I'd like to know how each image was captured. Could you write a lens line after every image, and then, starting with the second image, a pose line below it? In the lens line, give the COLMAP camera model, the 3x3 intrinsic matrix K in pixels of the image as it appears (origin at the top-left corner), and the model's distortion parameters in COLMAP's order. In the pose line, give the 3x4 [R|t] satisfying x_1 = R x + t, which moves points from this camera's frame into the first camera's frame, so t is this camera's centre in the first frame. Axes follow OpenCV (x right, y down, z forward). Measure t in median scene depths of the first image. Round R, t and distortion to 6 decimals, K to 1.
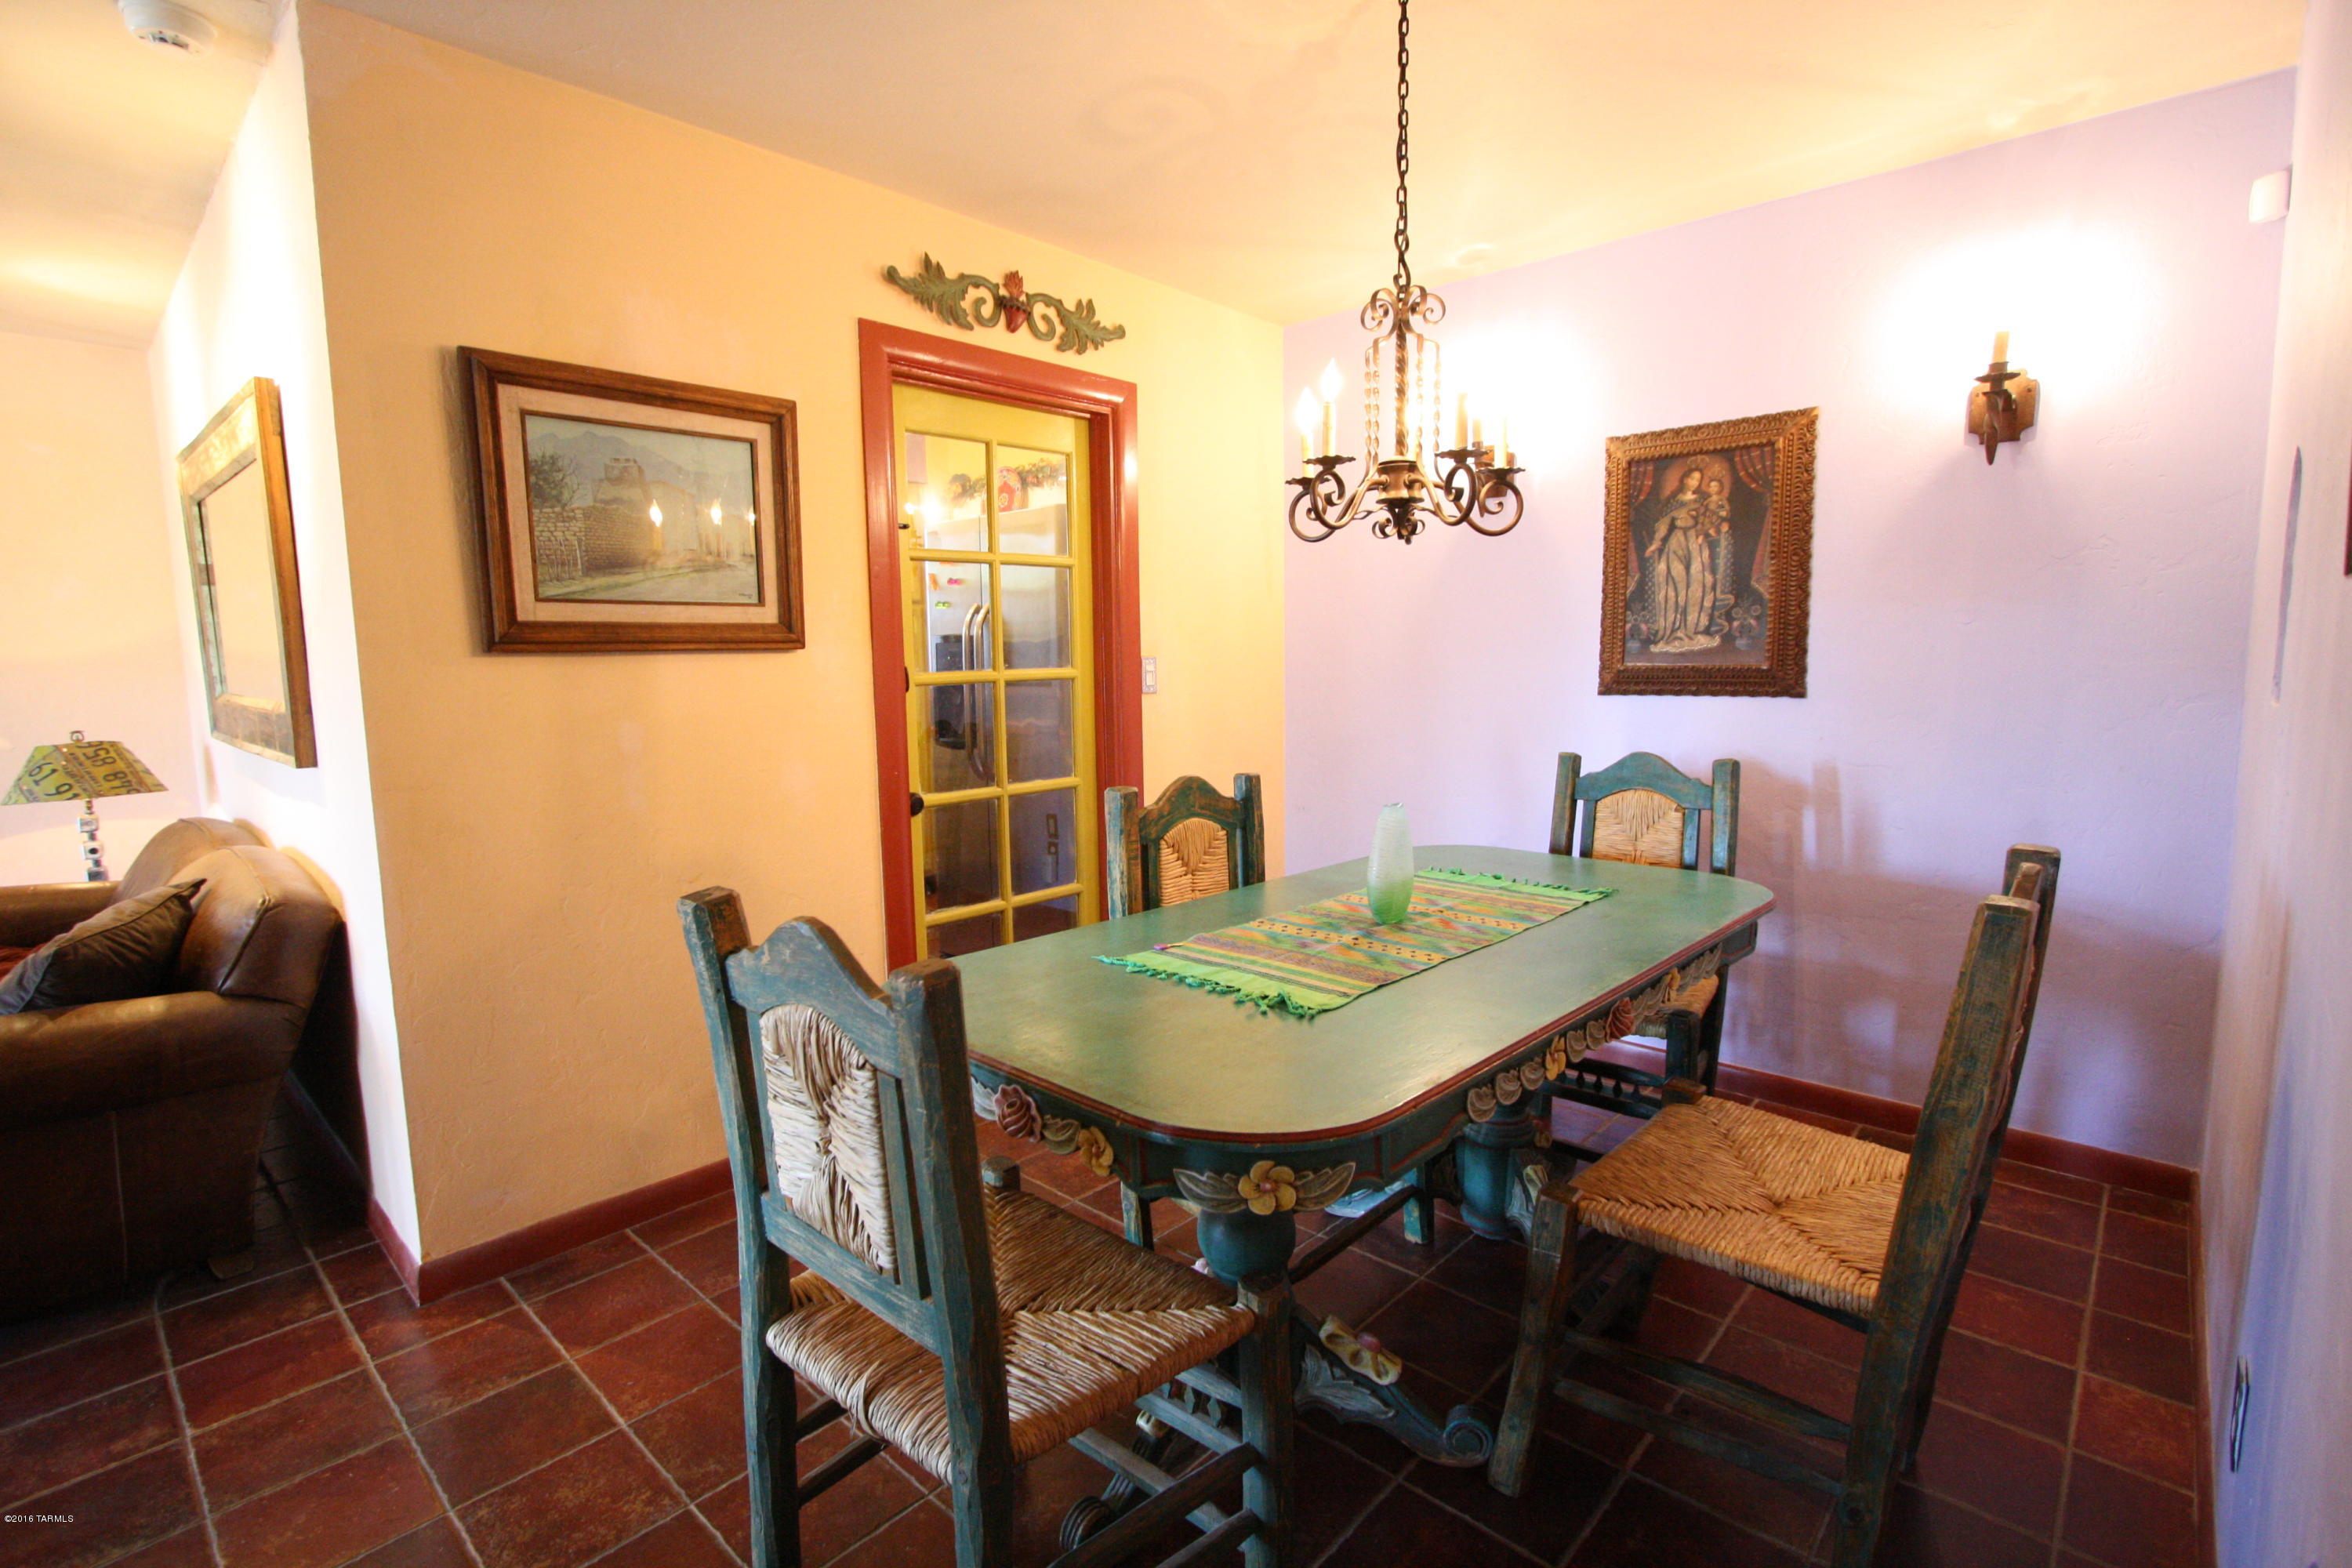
lens RADIAL K [[1092.3, 0, 1163.3], [0, 1092.3, 778.3], [0, 0, 1]] dist [-0.018156, 0.003069]
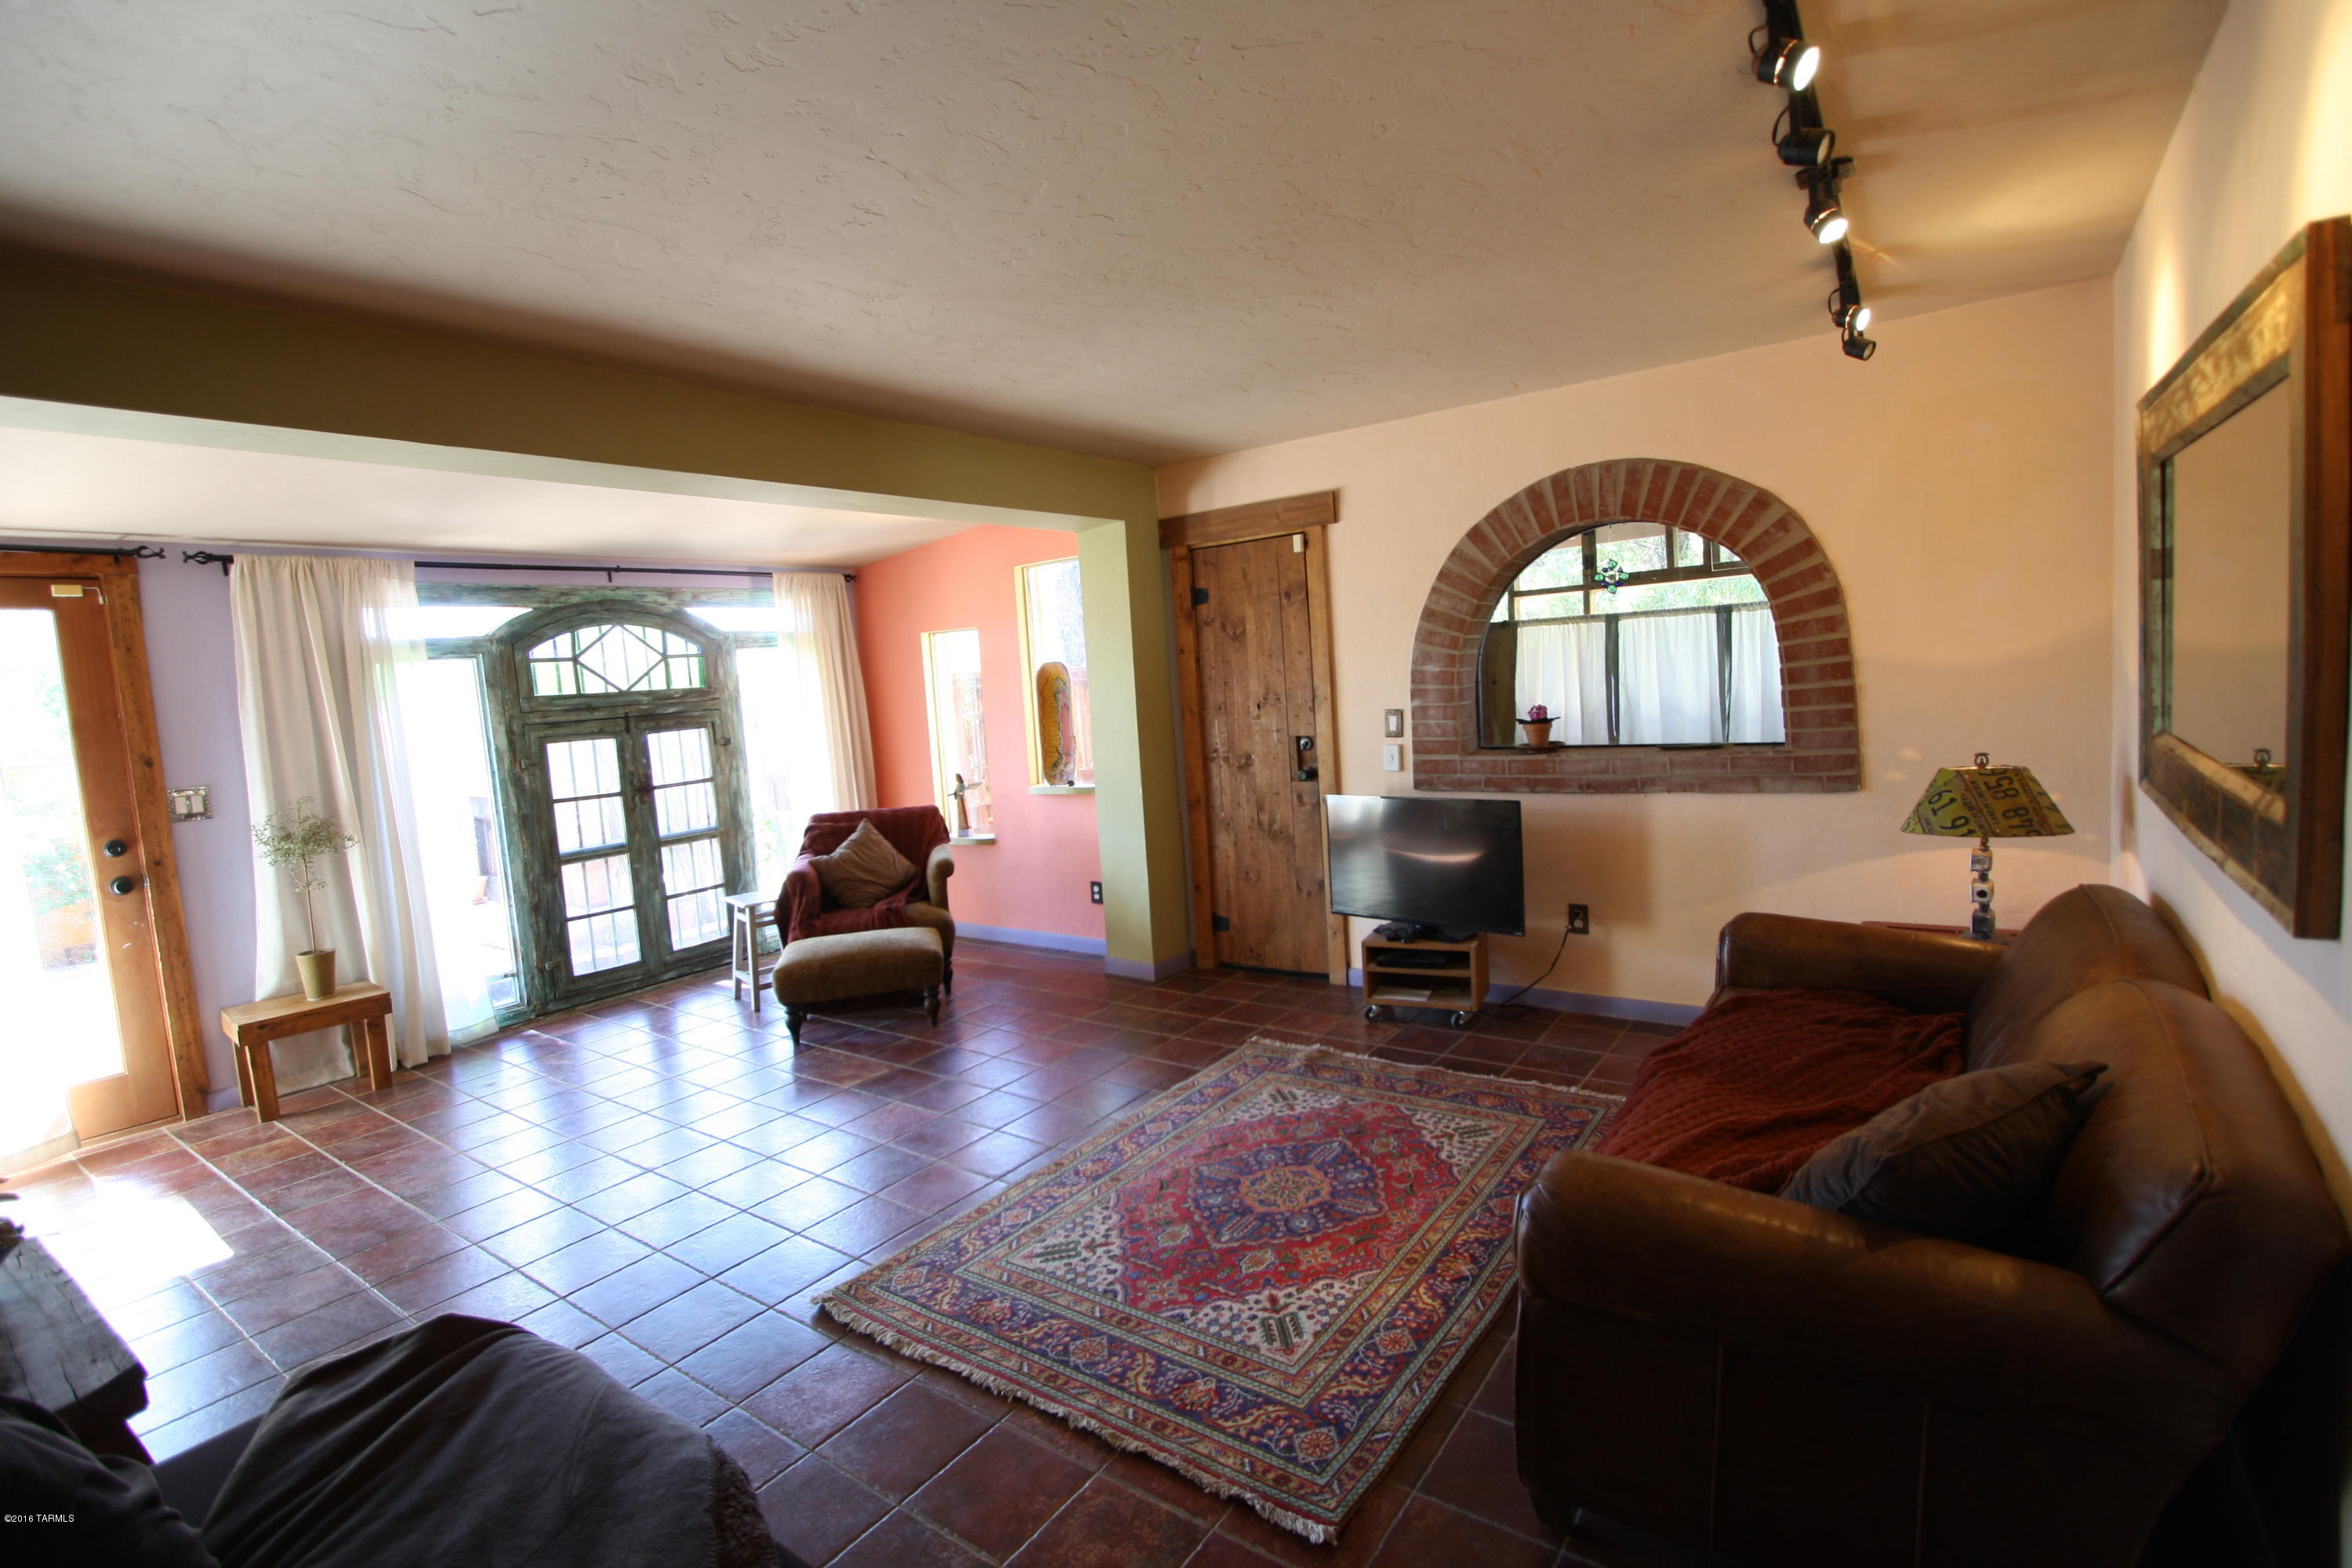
lens RADIAL K [[1092.3, 0, 1162.7], [0, 1092.3, 779.4], [0, 0, 1]] dist [-0.018156, 0.003069]
pose [[0.119696, 0.101704, -0.987588, -0.252319], [-0.045681, 0.994250, 0.096854, -0.086416], [0.991759, 0.033521, 0.123654, 0.266030]]
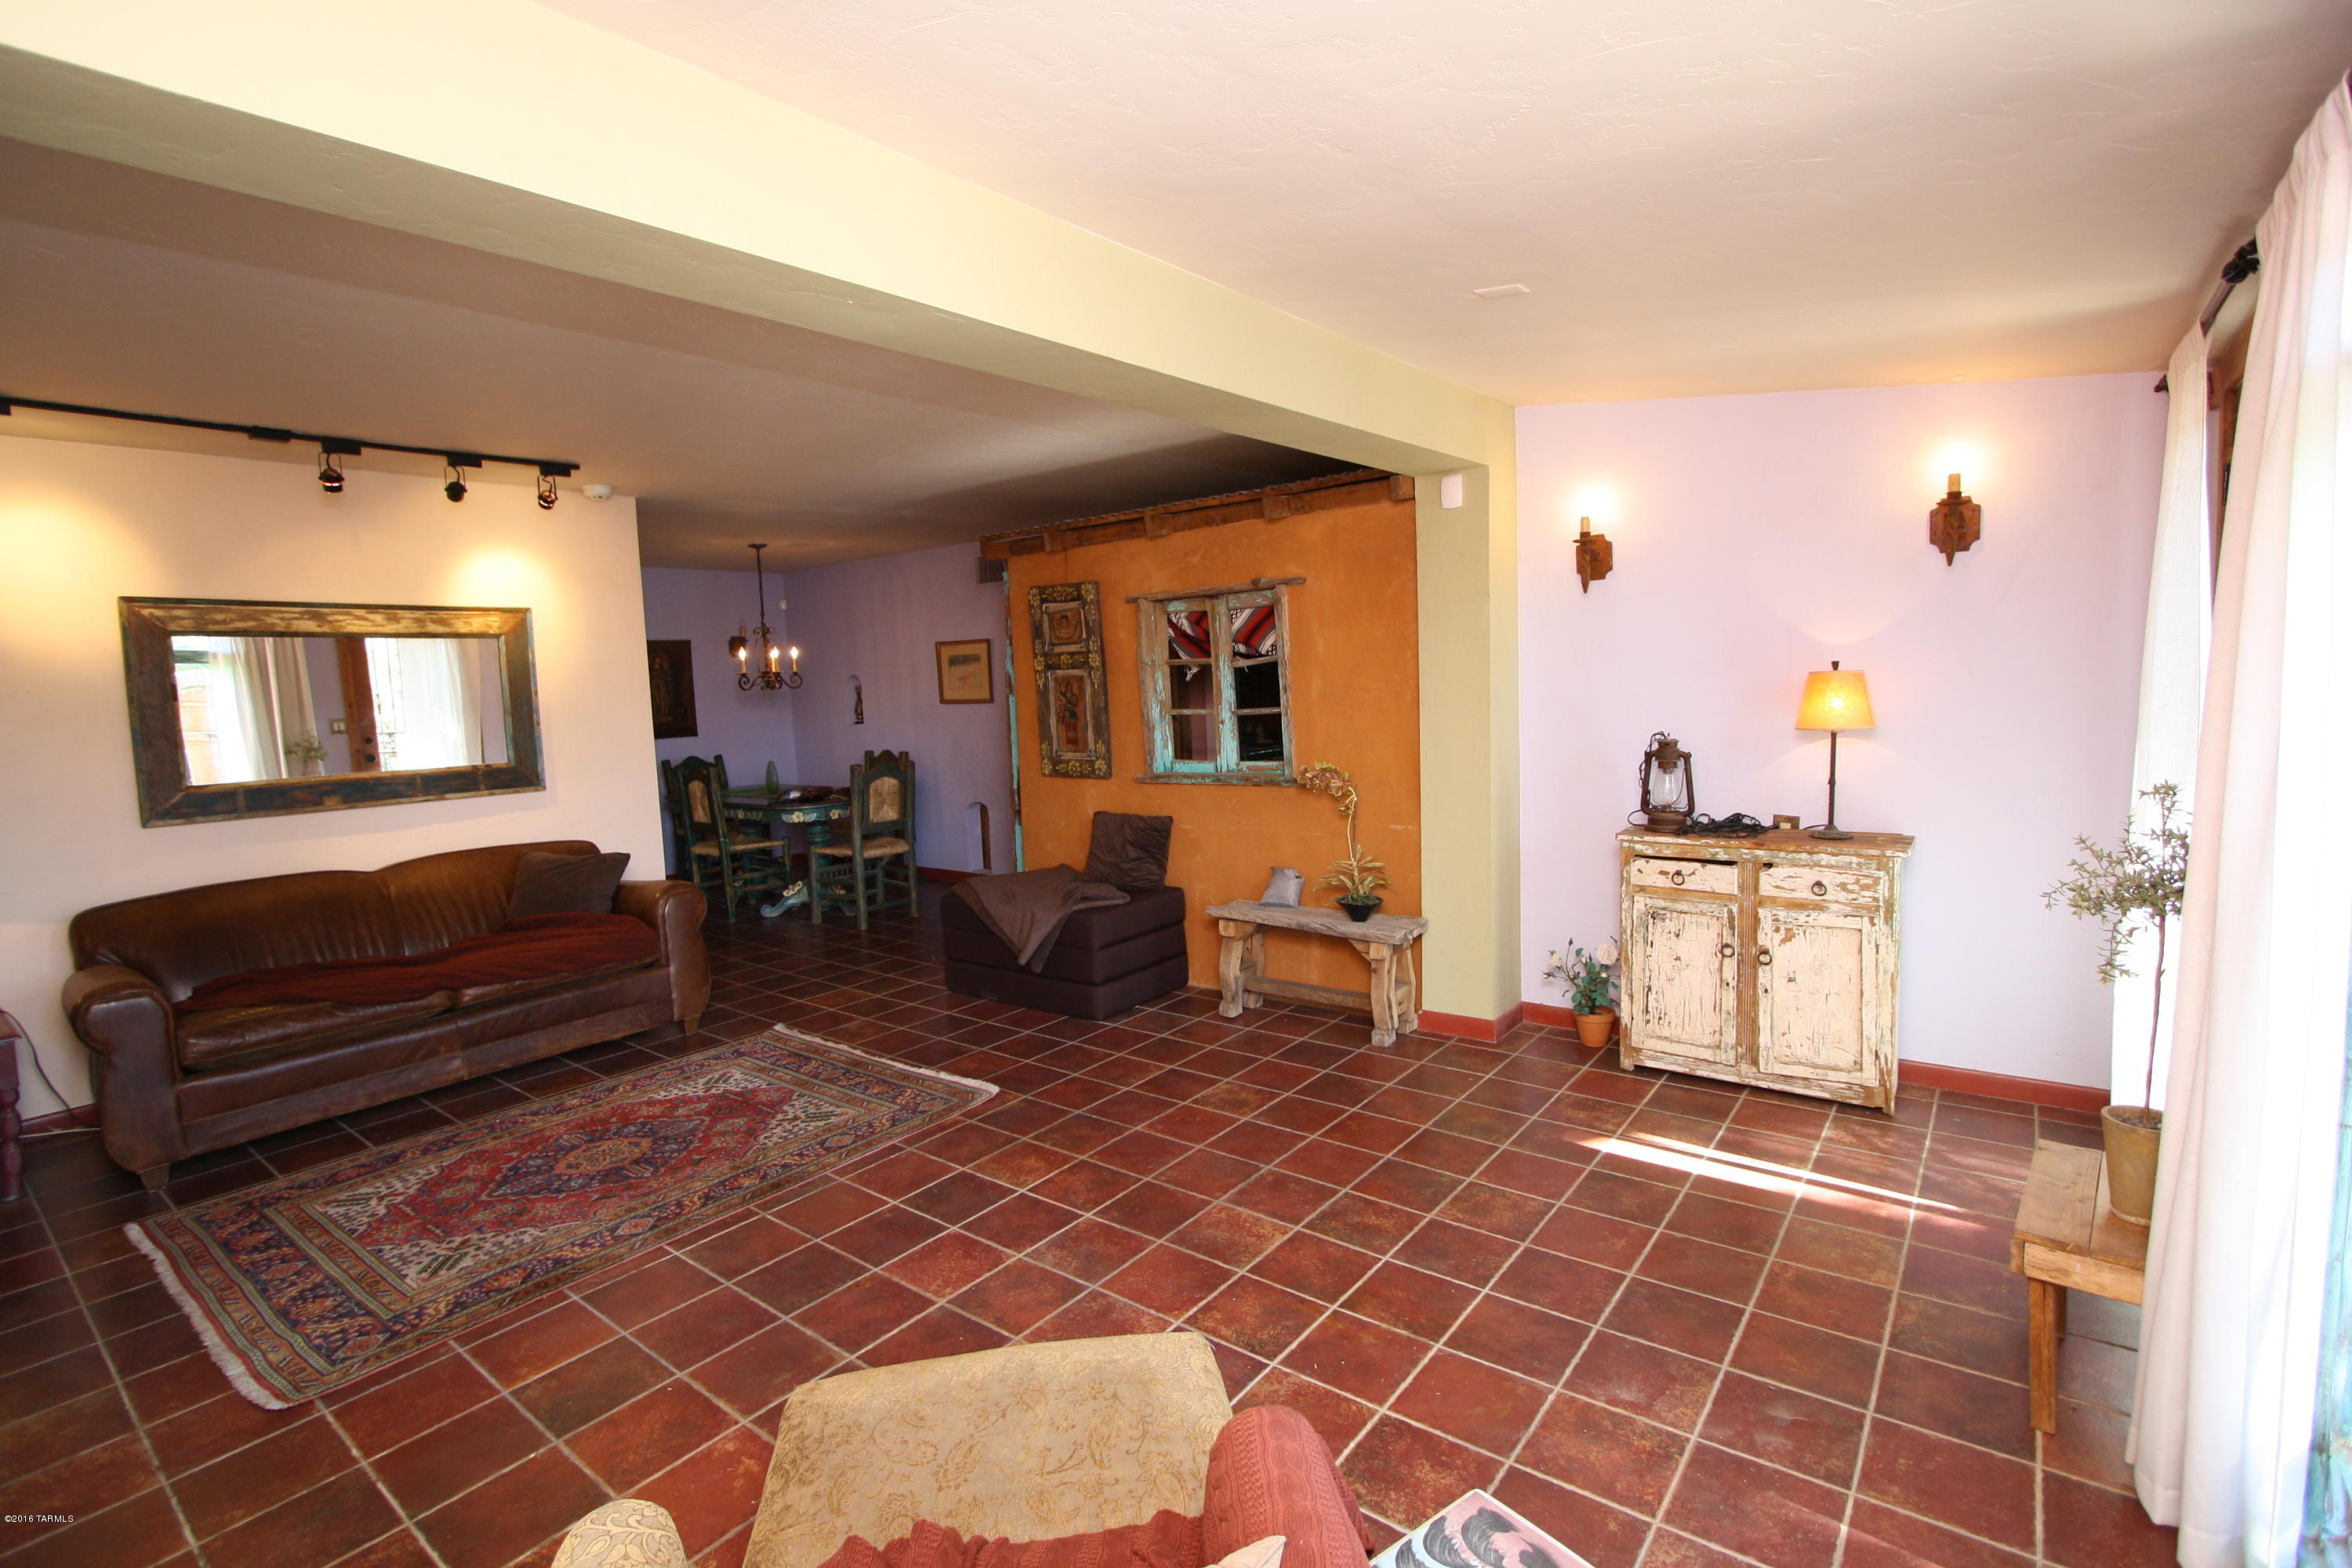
lens RADIAL K [[1092.3, 0, 1164.1], [0, 1092.3, 781.8], [0, 0, 1]] dist [-0.018156, 0.003069]
pose [[-0.077054, -0.080407, 0.993779, -2.228336], [0.152682, 0.984034, 0.091457, -0.026054], [-0.985267, 0.158779, -0.063547, -0.039908]]
